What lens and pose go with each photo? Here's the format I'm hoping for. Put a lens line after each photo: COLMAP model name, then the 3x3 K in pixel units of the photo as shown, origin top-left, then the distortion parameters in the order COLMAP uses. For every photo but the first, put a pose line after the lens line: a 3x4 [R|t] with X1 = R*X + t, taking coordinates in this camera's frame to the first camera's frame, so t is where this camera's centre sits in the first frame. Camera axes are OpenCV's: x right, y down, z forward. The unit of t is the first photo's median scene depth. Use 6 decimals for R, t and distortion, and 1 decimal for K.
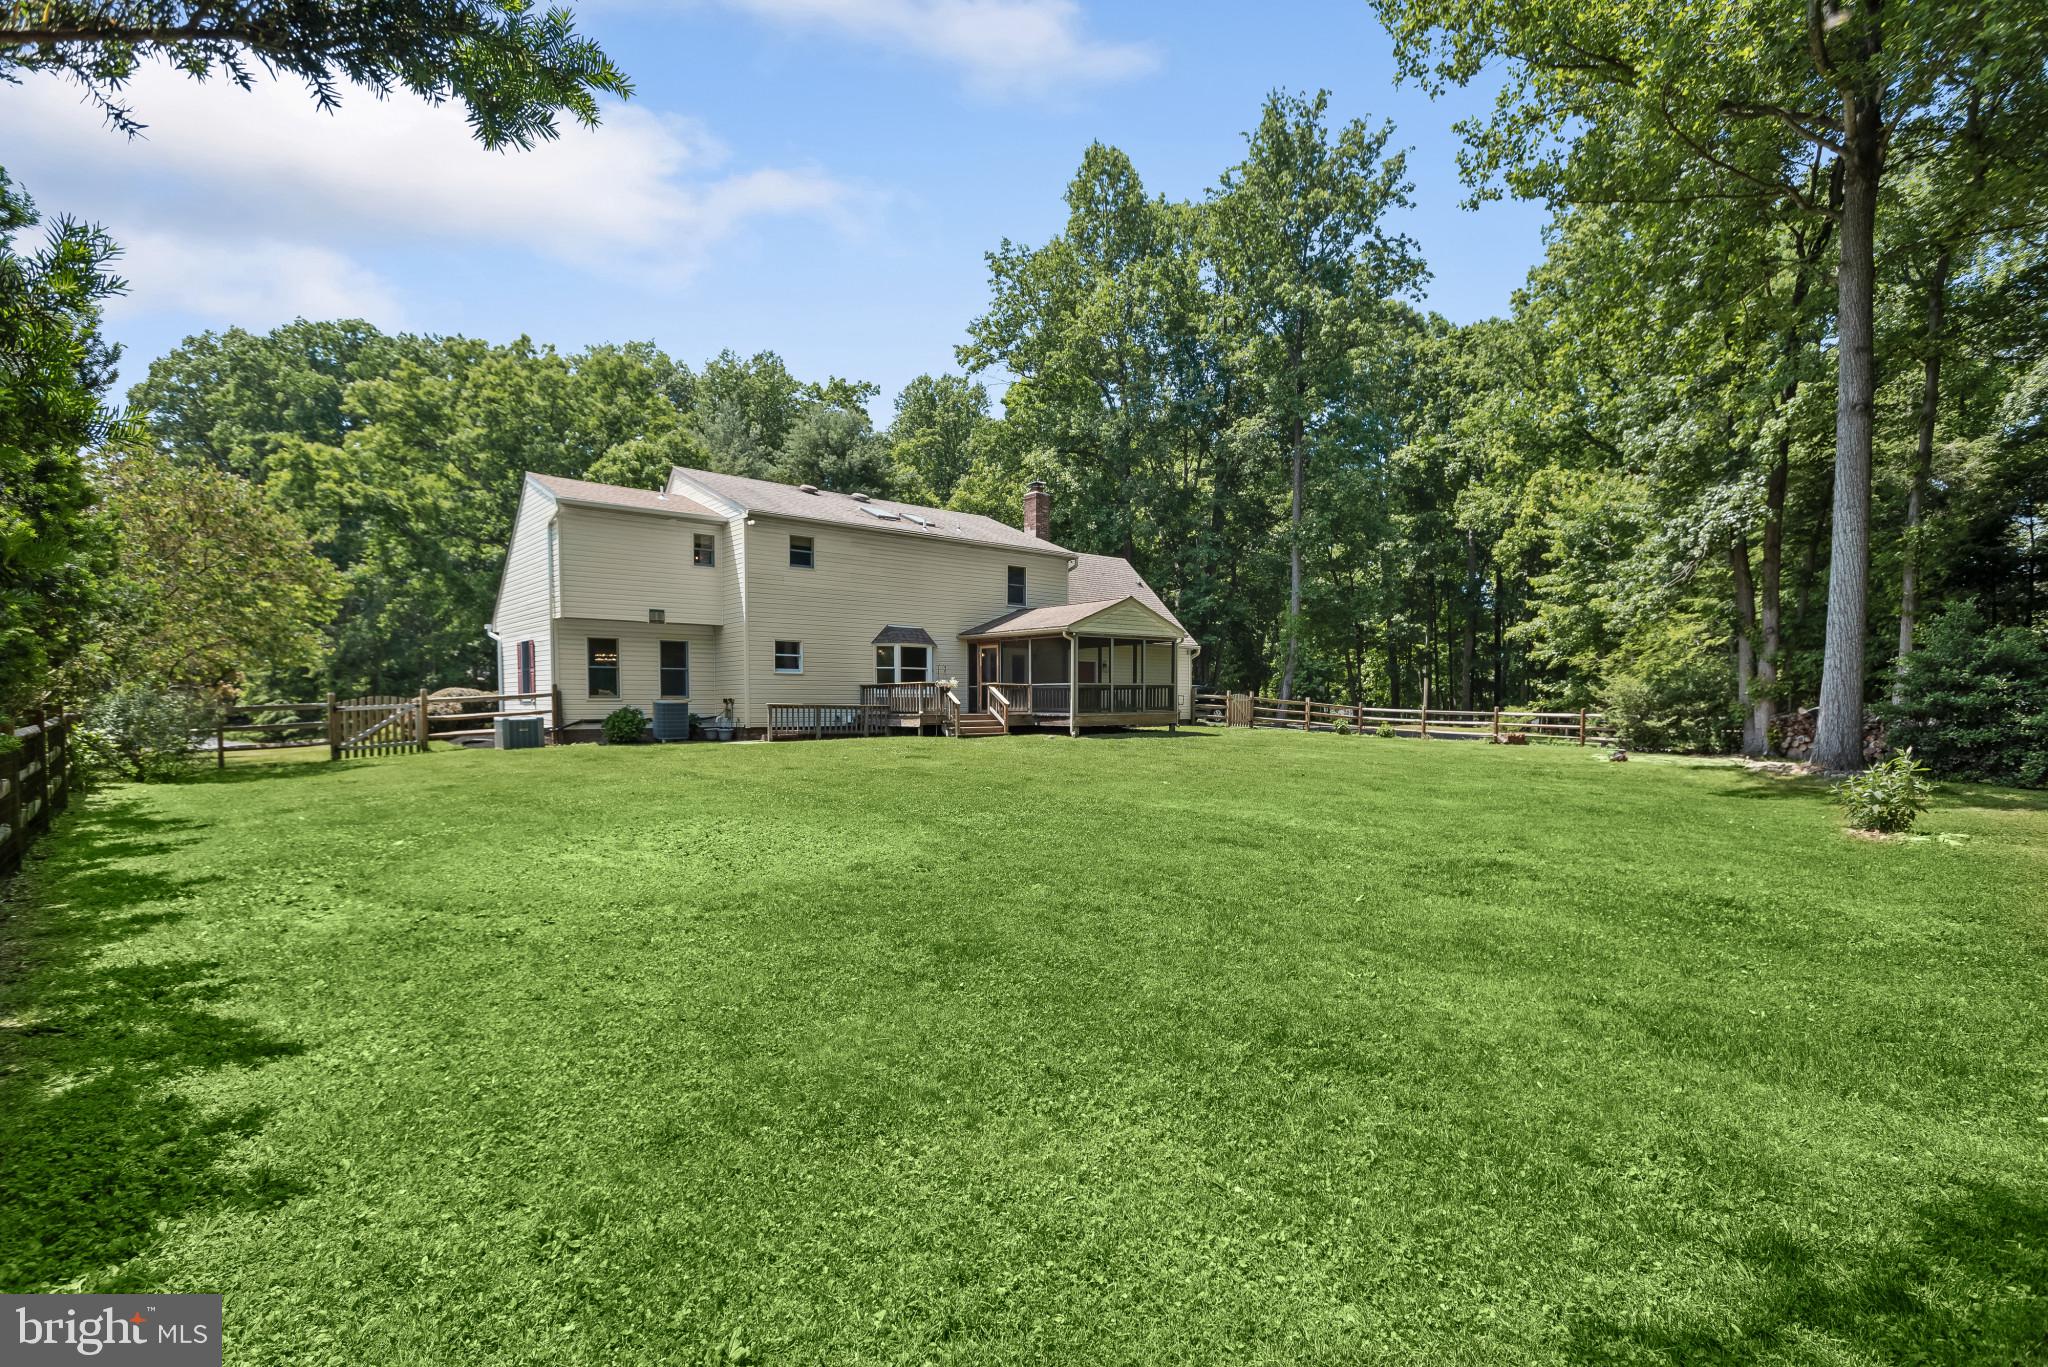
lens RADIAL K [[975.9, 0, 1022.9], [0, 975.9, 683.8], [0, 0, 1]] dist [0.026918, 0.000158]
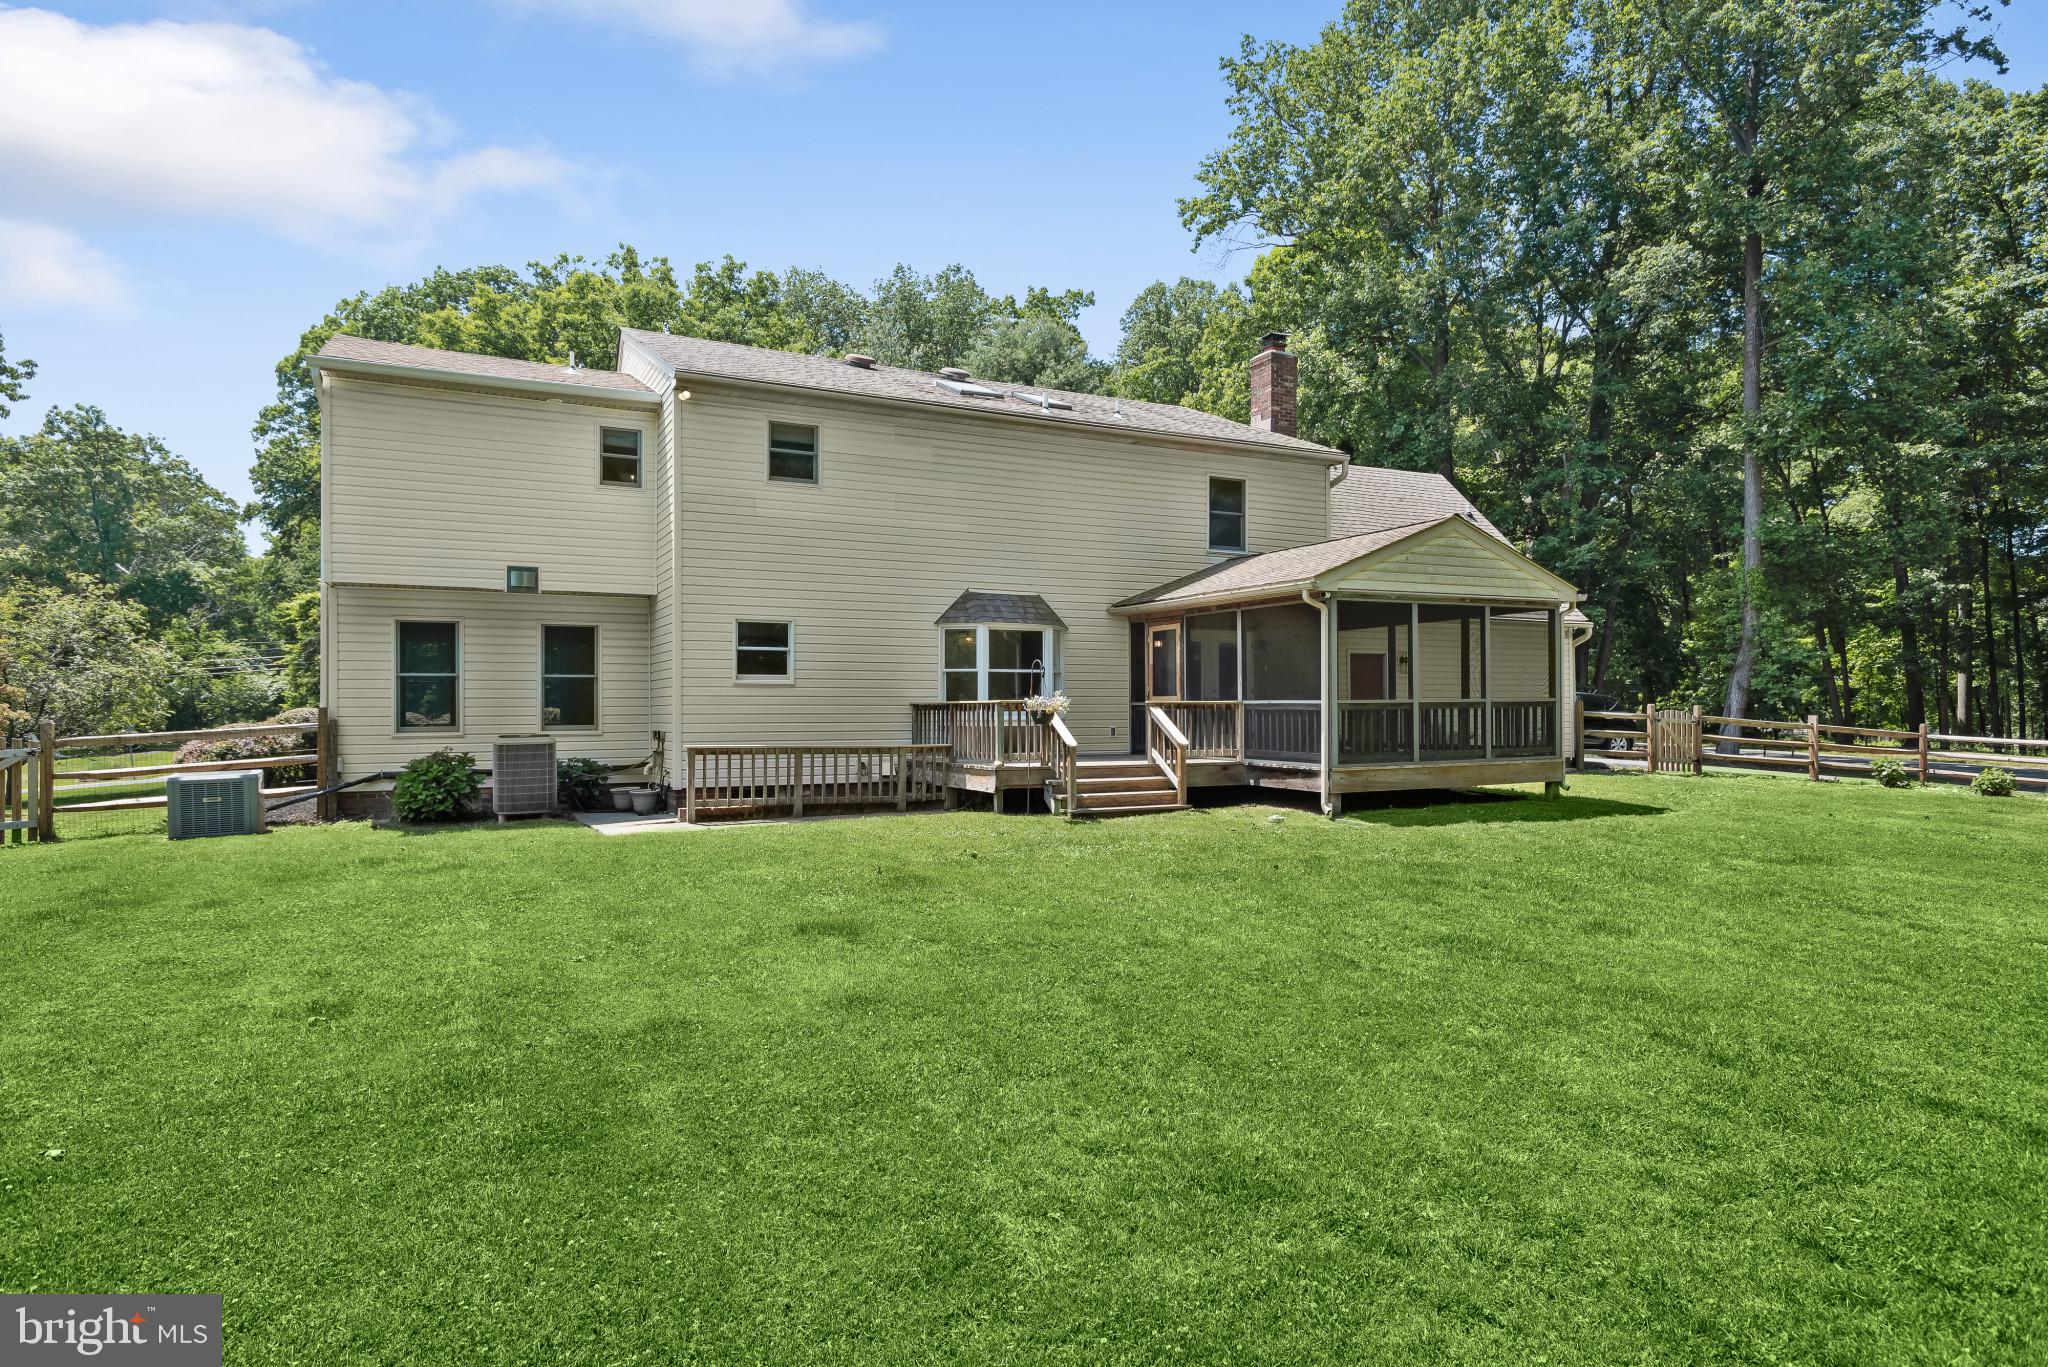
lens RADIAL K [[975.9, 0, 1079.0], [0, 975.9, 676.2], [0, 0, 1]] dist [0.026918, 0.000158]
pose [[0.969590, -0.007008, -0.244636, 0.045323], [0.006285, 0.999973, -0.003734, -0.009971], [0.244656, 0.002083, 0.969608, 0.460817]]
